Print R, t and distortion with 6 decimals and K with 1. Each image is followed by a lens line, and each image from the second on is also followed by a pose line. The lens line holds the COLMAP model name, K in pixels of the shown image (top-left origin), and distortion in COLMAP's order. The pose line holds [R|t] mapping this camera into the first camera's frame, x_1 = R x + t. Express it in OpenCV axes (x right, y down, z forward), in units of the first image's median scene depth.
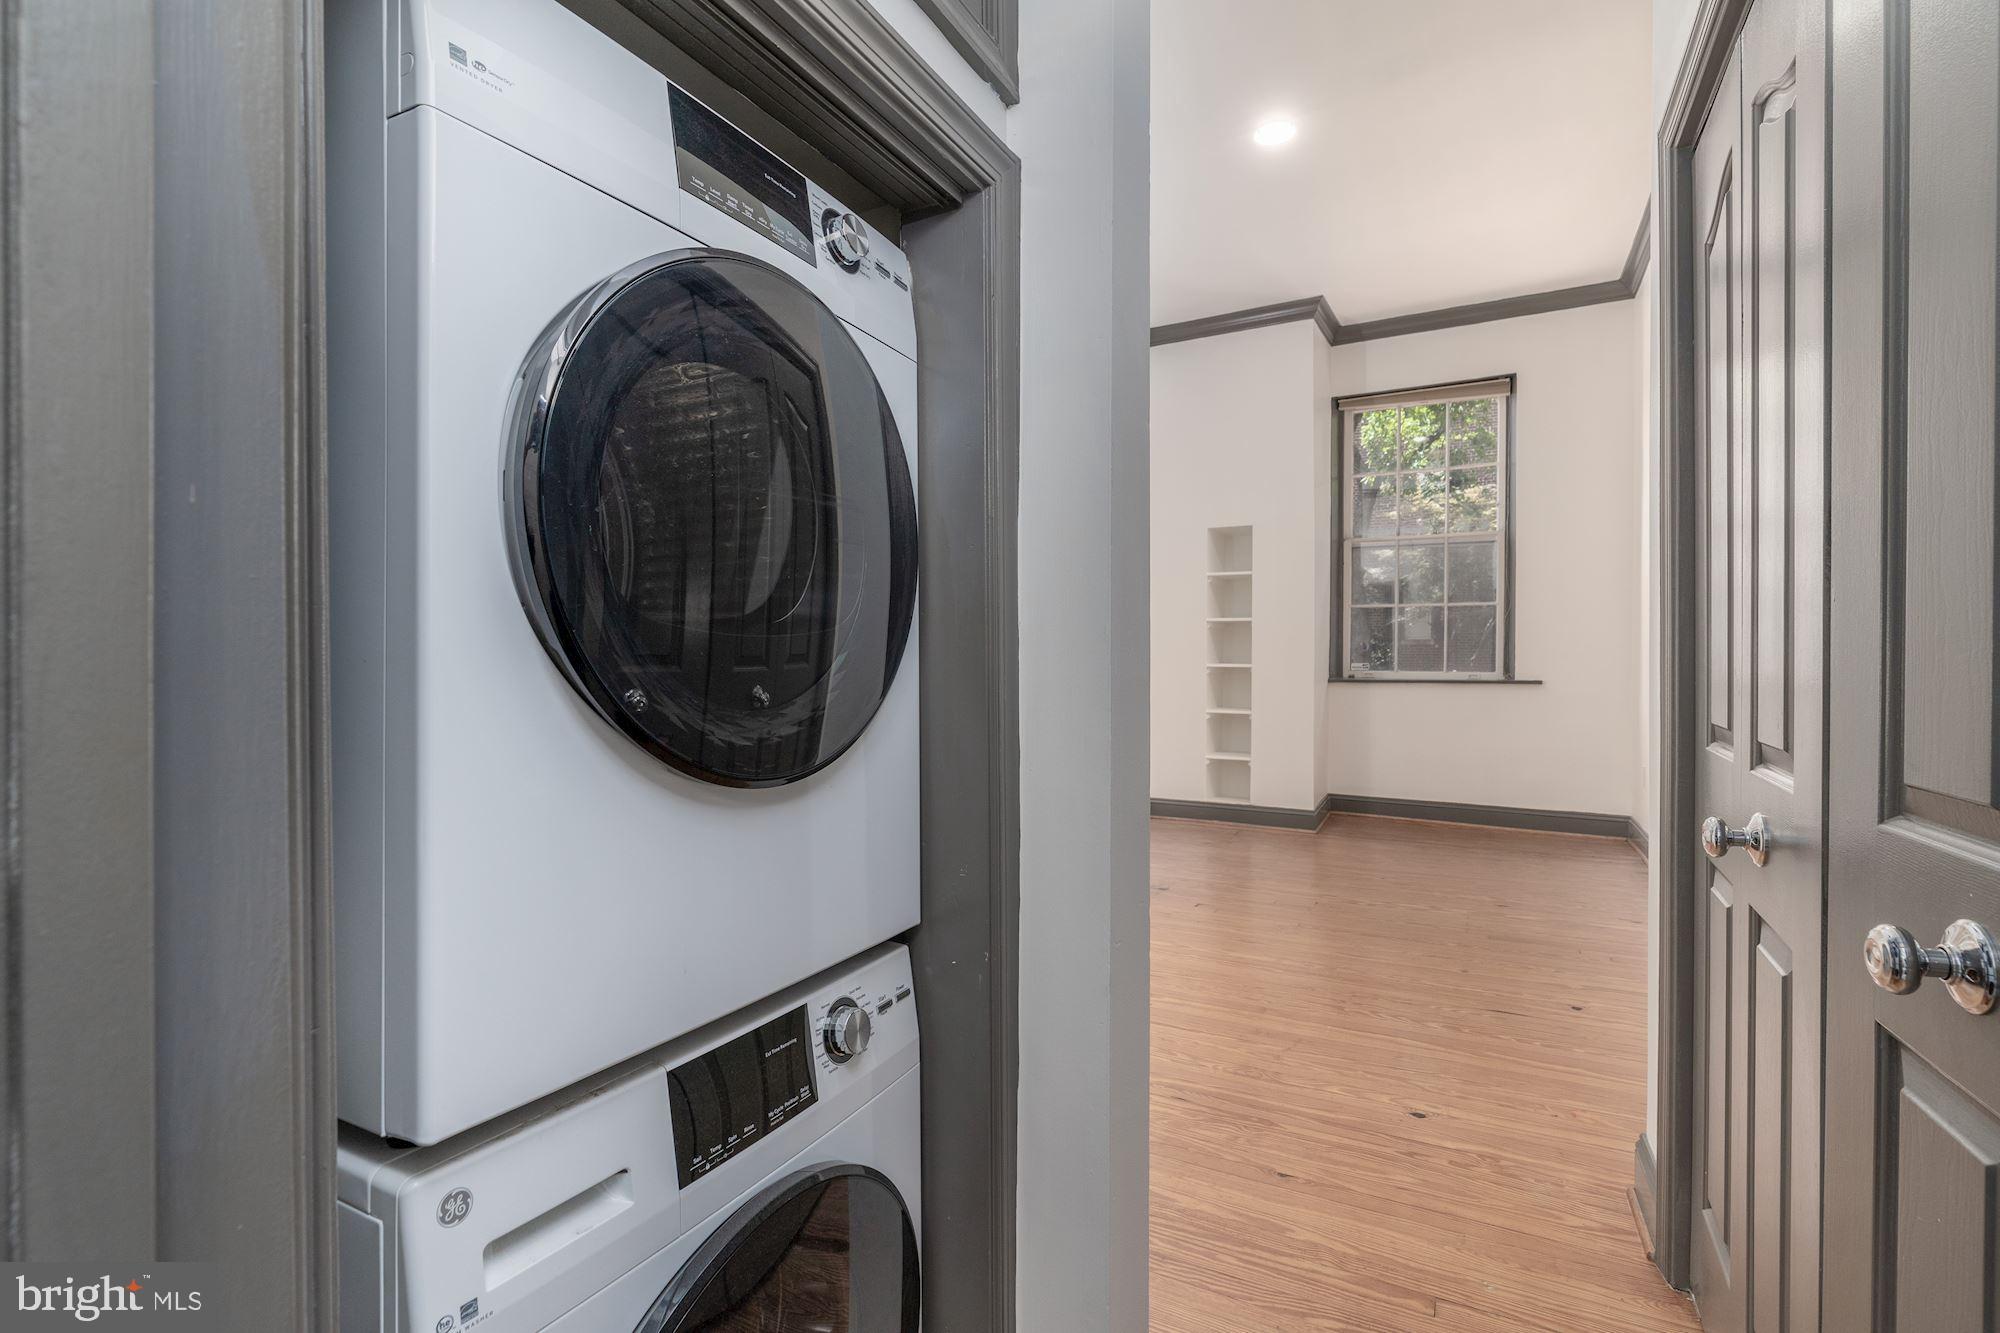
lens RADIAL K [[908.5, 0, 1002.9], [0, 908.5, 669.3], [0, 0, 1]] dist [-0.003481, -0.000127]
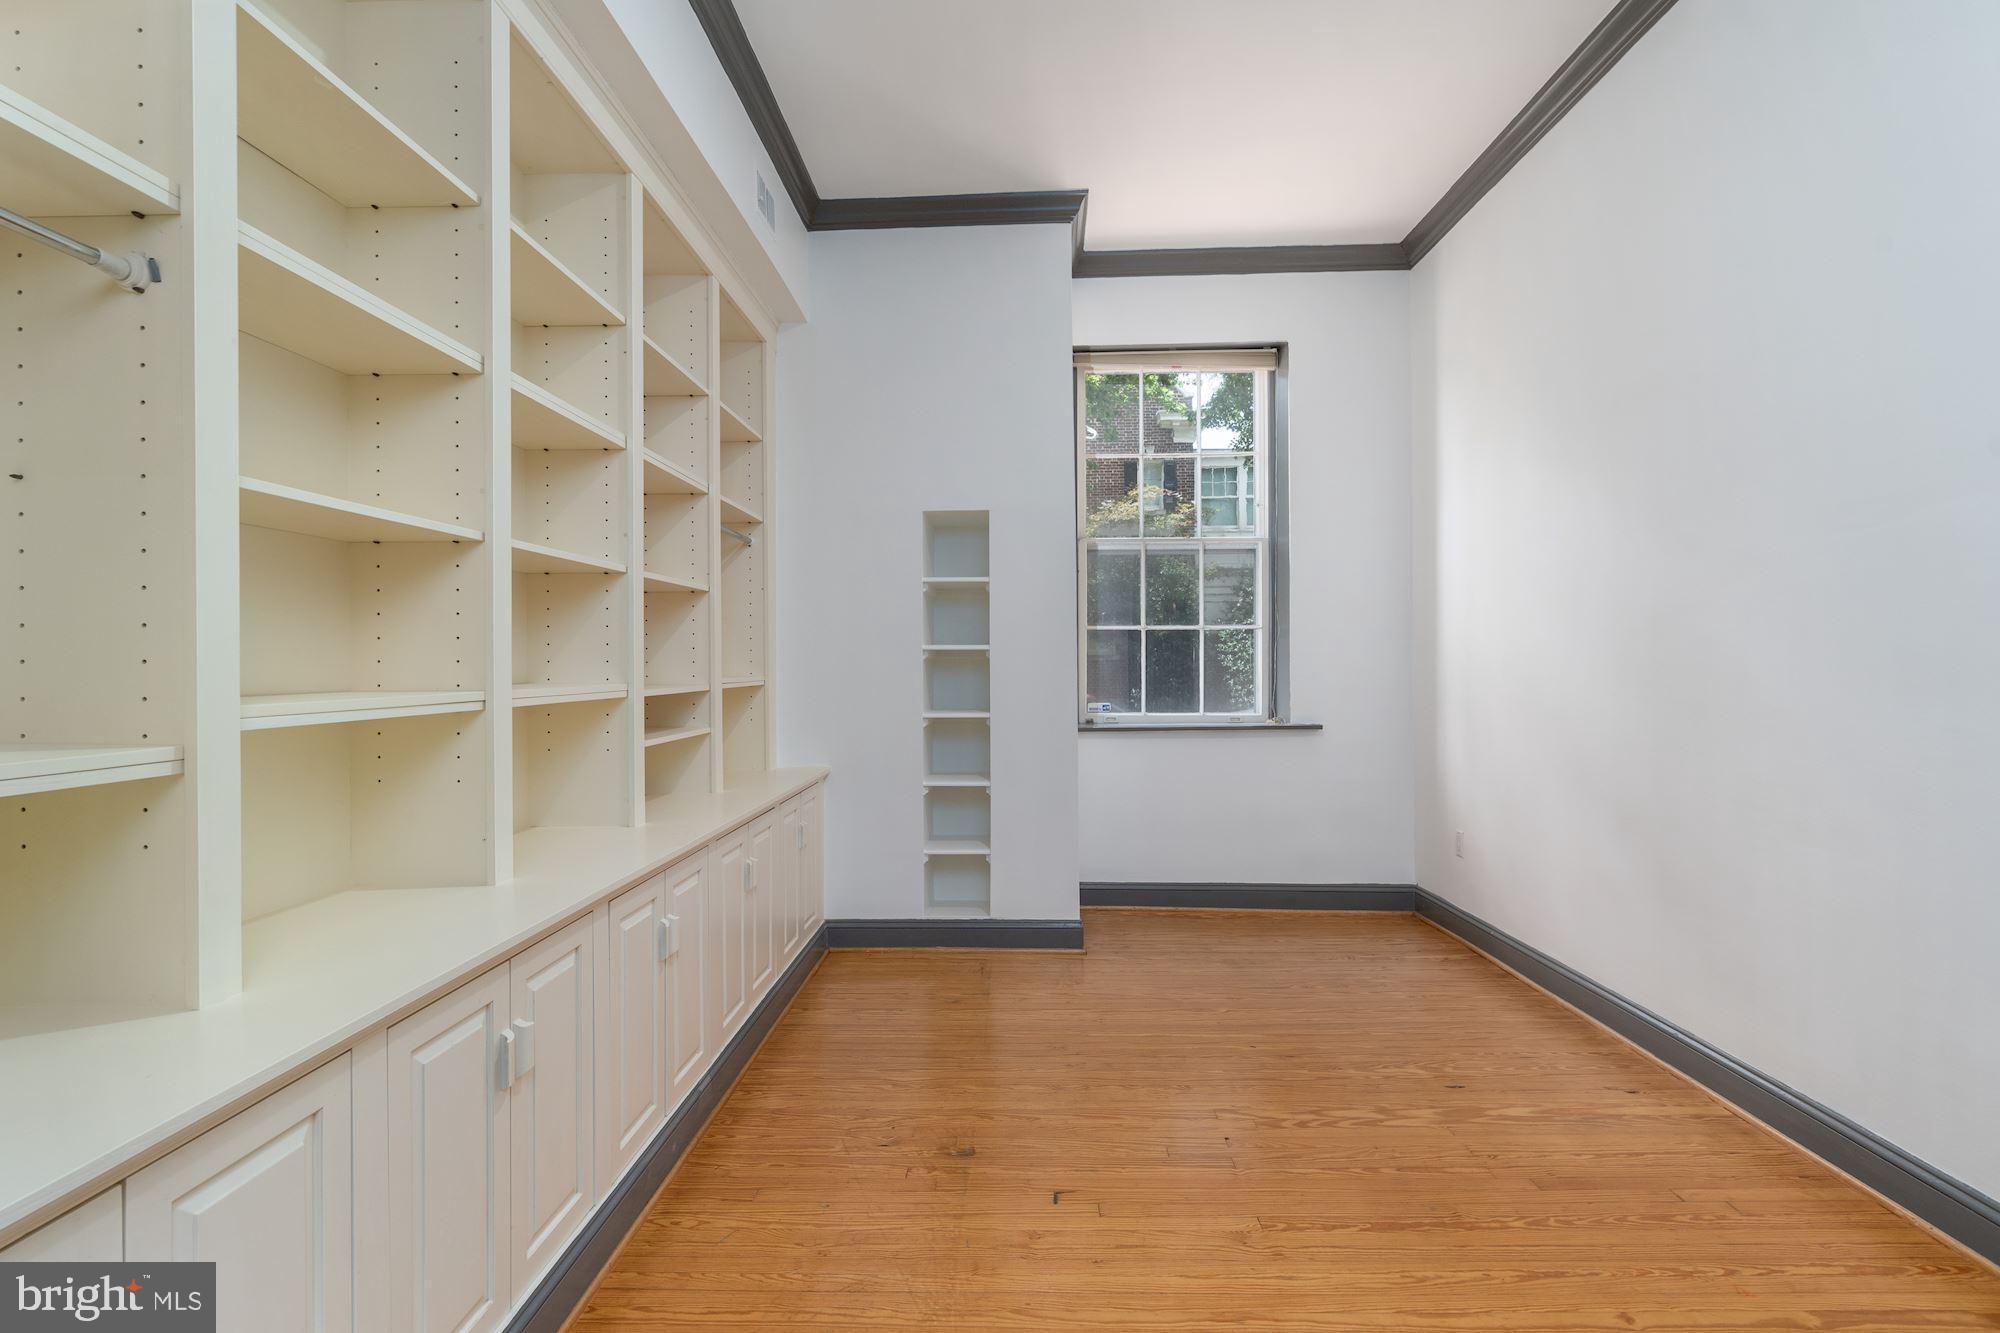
lens RADIAL K [[951.8, 0, 1002.2], [0, 951.8, 678.9], [0, 0, 1]] dist [-0.010242, 0.004128]
pose [[0.890424, -0.011795, 0.454980, -0.042825], [0.015187, 0.999877, -0.003801, -0.028881], [-0.454879, 0.010294, 0.890494, 0.363397]]
